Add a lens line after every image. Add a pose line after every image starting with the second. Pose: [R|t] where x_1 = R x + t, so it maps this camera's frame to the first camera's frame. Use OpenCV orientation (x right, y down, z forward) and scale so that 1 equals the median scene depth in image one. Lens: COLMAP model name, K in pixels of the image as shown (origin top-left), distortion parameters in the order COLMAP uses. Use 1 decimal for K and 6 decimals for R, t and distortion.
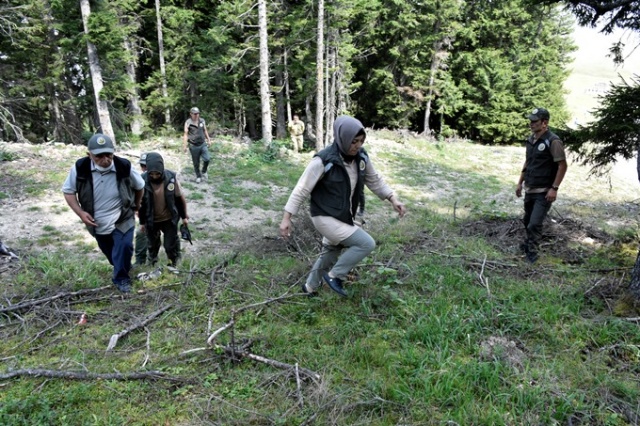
lens RADIAL K [[477.5, 0, 315.8], [0, 477.5, 213.7], [0, 0, 1]] dist [-0.028555, 0.000082]
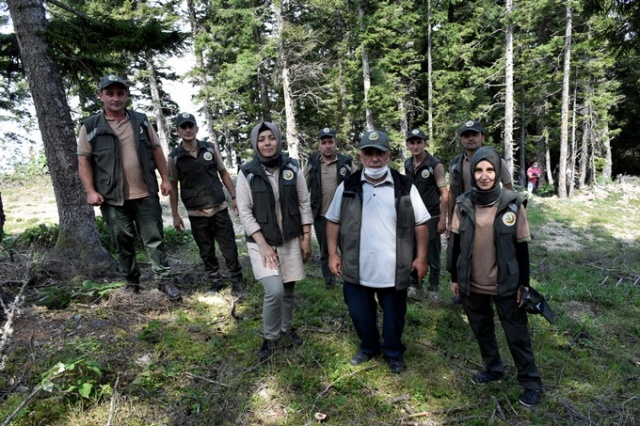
lens RADIAL K [[477.5, 0, 315.8], [0, 477.5, 213.7], [0, 0, 1]] dist [-0.028555, 0.000082]
pose [[0.846923, 0.052460, -0.529121, 0.110500], [-0.107069, 0.991563, -0.073069, 0.044054], [0.520824, 0.118536, 0.845394, -0.161075]]
